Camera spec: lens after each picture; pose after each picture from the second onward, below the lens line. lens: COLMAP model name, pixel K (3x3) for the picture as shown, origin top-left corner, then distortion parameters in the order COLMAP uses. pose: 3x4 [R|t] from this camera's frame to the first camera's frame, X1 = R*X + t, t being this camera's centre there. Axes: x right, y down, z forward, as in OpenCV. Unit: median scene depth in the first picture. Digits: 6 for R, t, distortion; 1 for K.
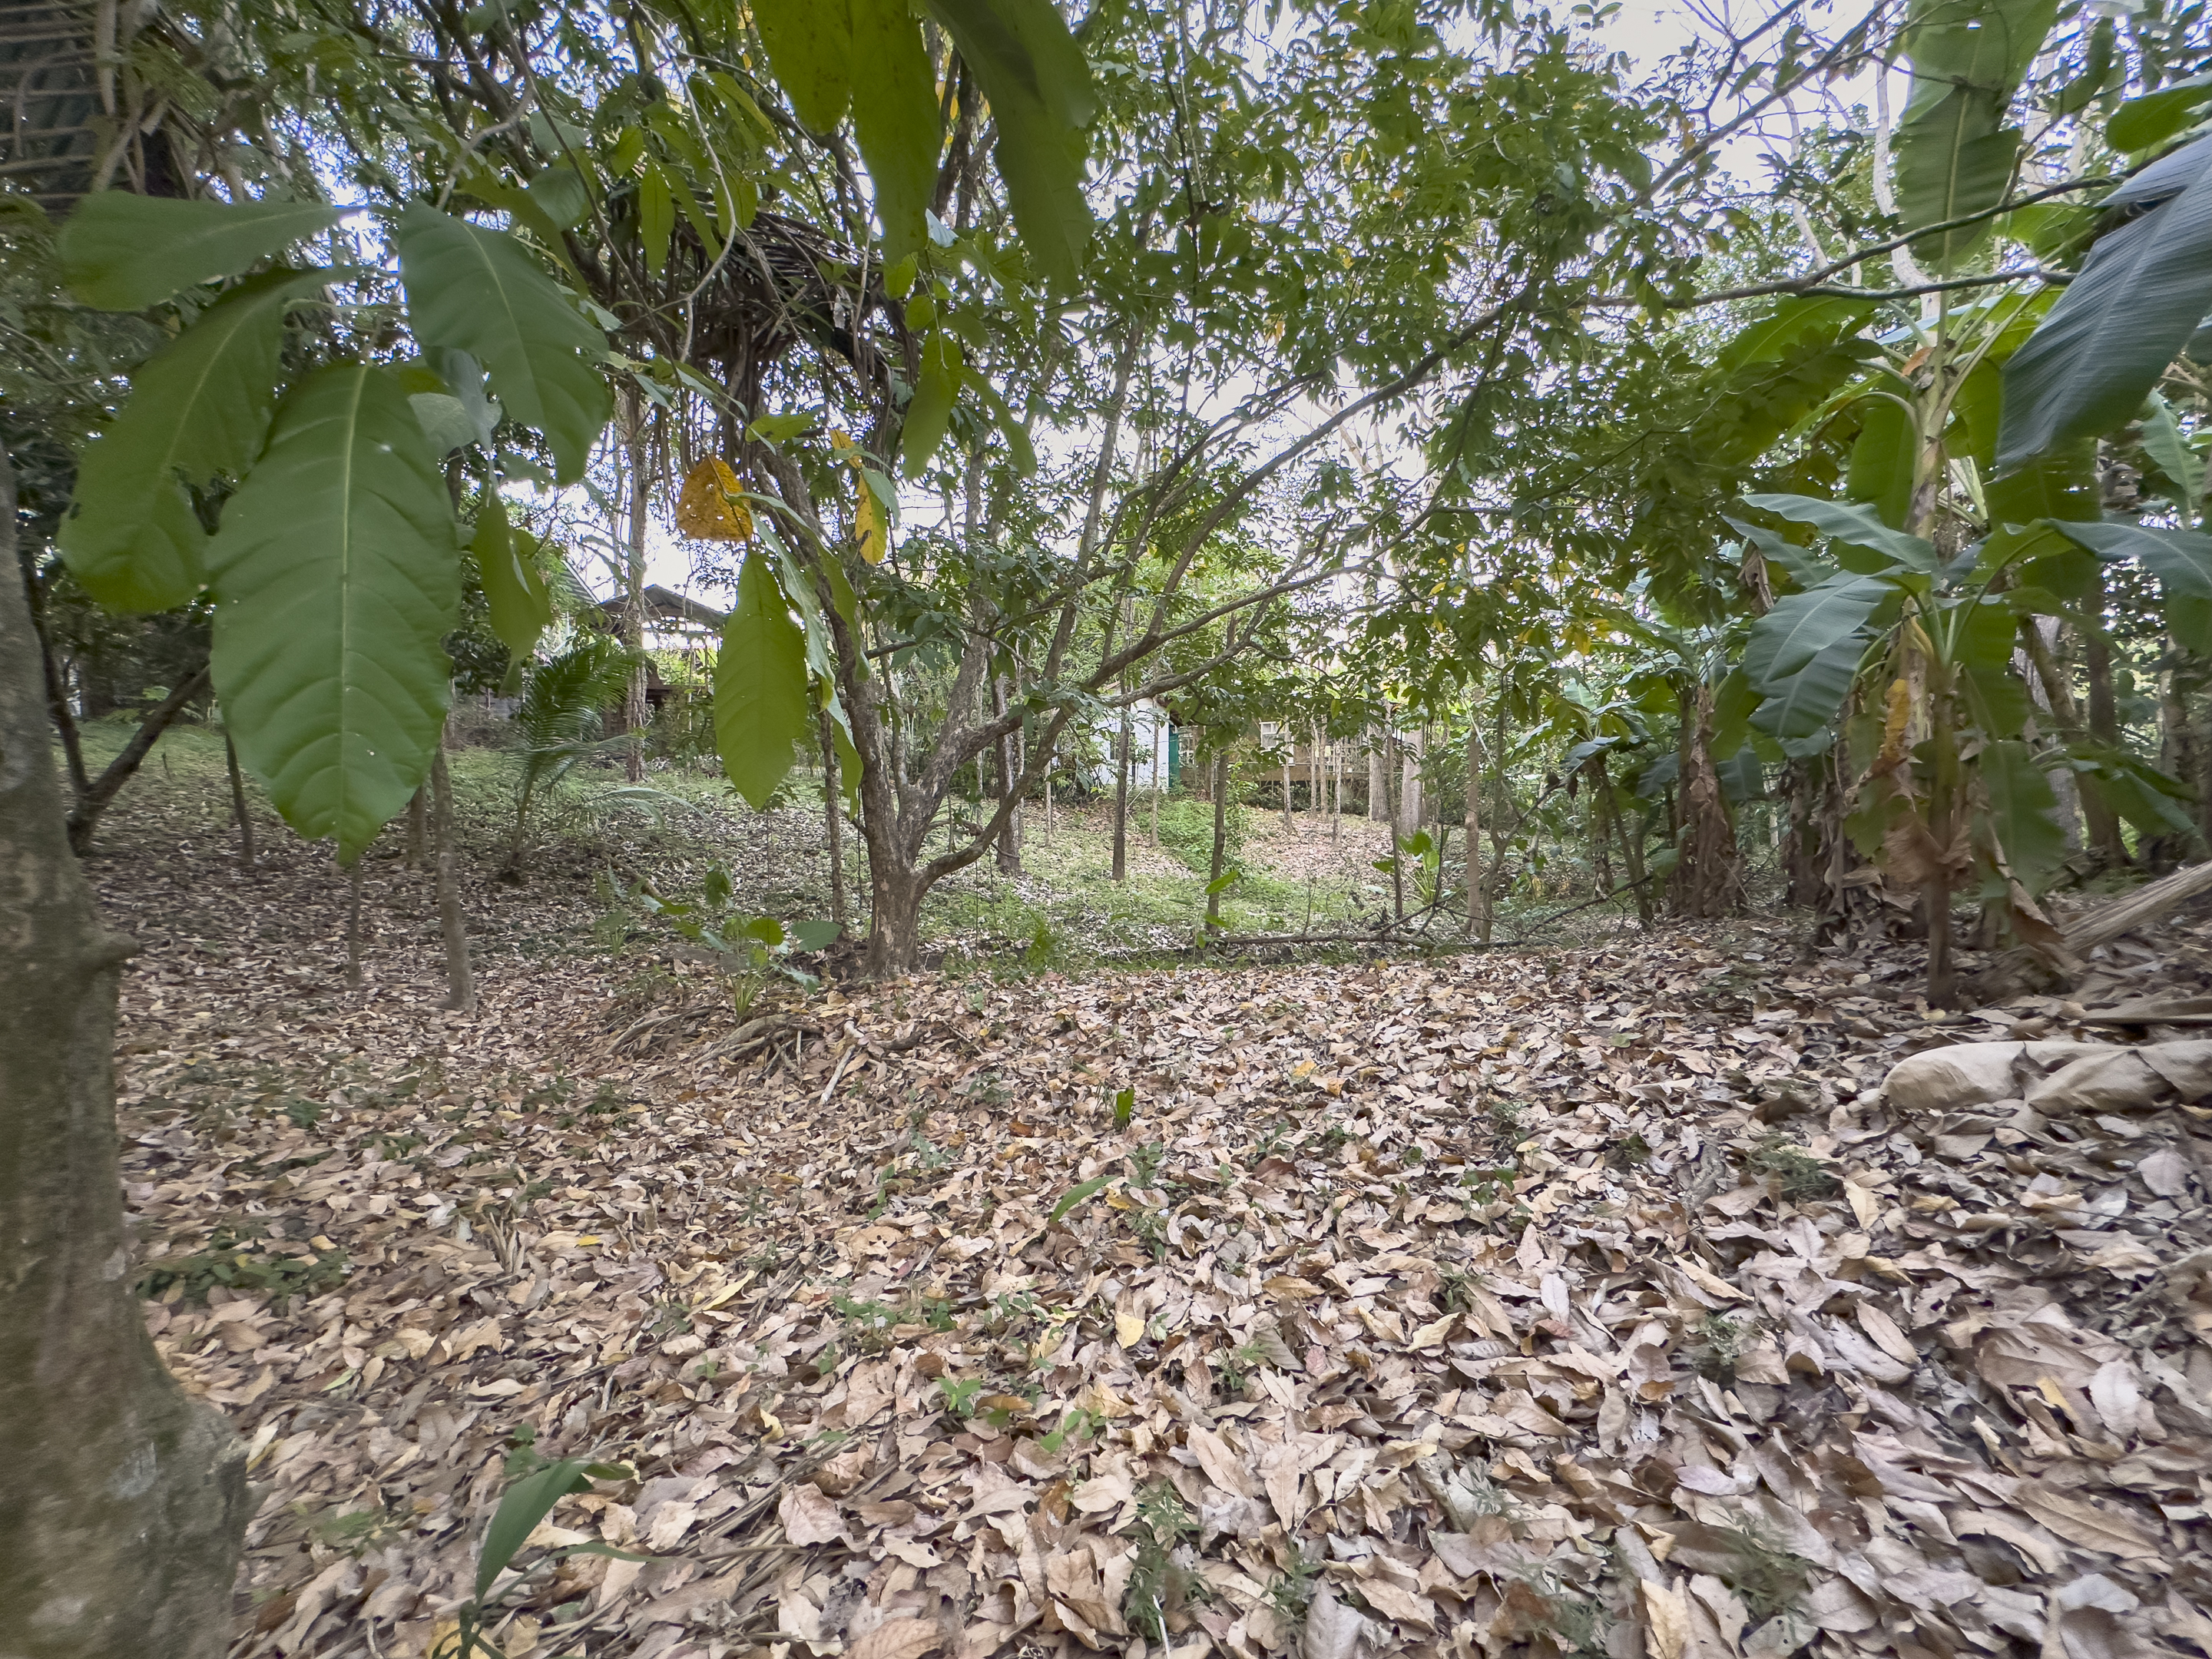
lens RADIAL K [[882.7, 0, 1105.4], [0, 882.7, 830.9], [0, 0, 1]] dist [-0.001877, 0.000436]
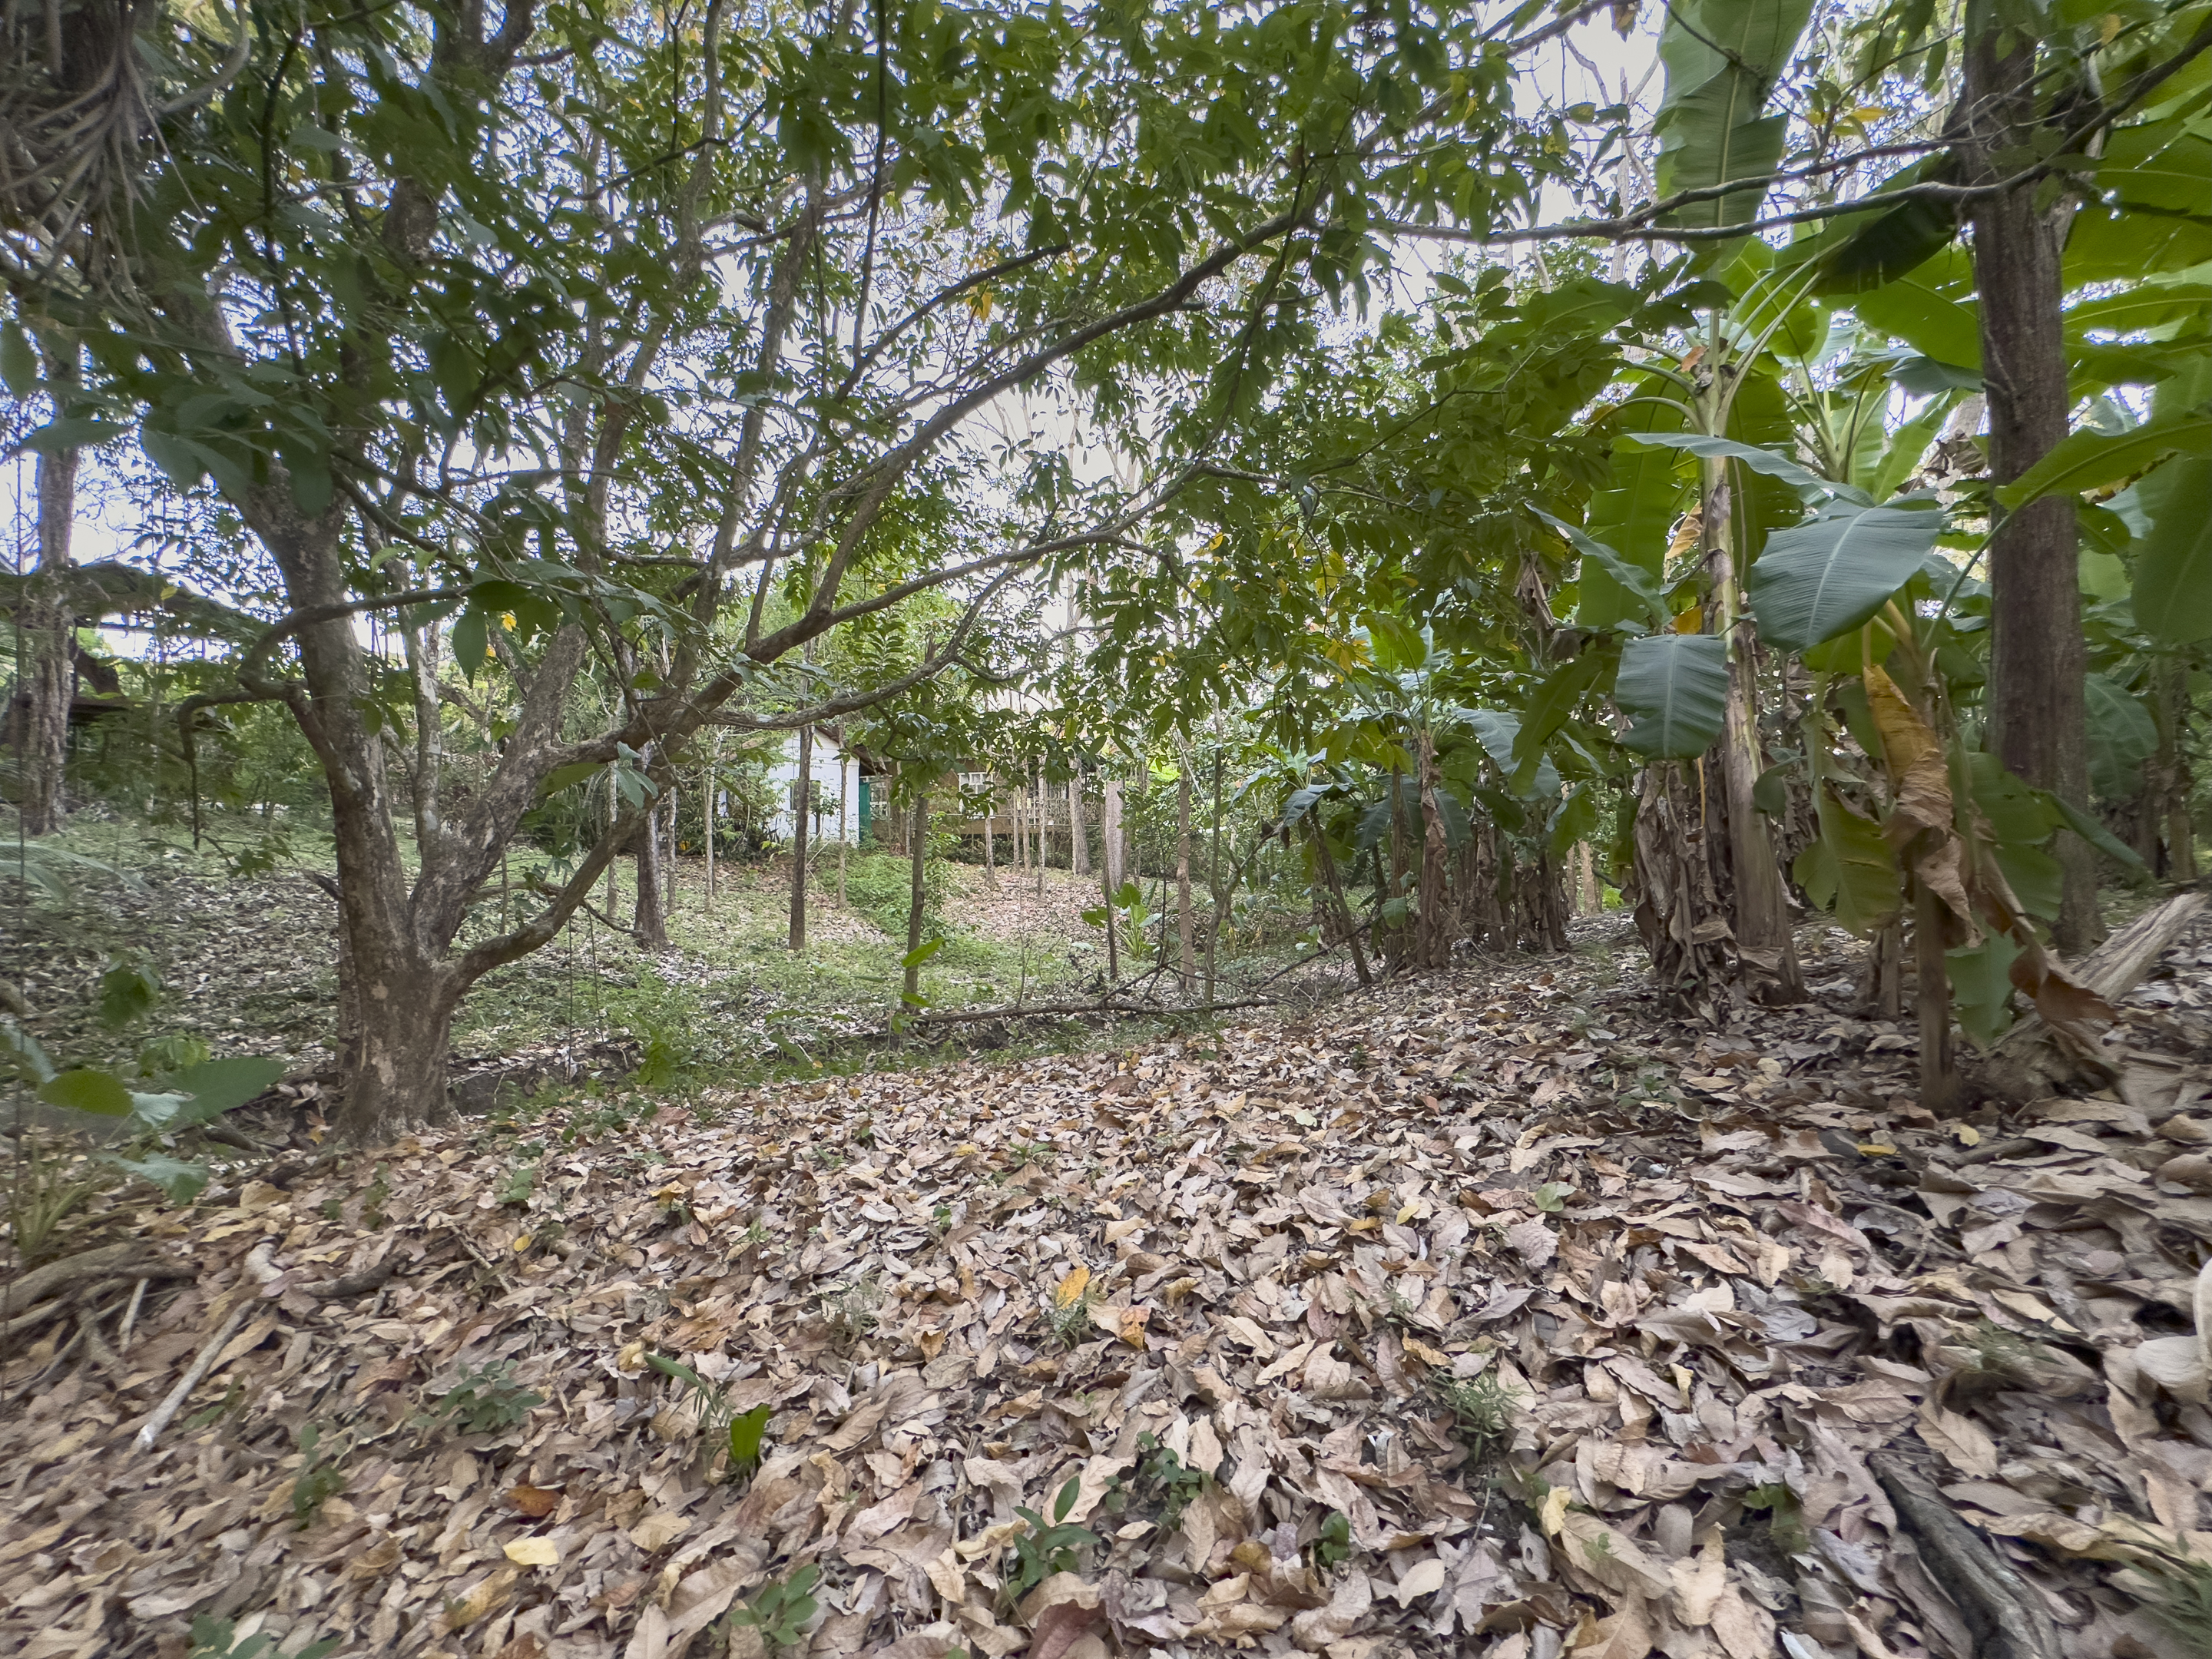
lens RADIAL K [[883.1, 0, 1105.0], [0, 883.1, 831.0], [0, 0, 1]] dist [-0.000799, 0.000149]
pose [[0.942531, -0.001029, 0.334117, 0.032054], [0.022117, 0.997994, -0.059315, -0.003448], [-0.333386, 0.063296, 0.940663, 0.293390]]
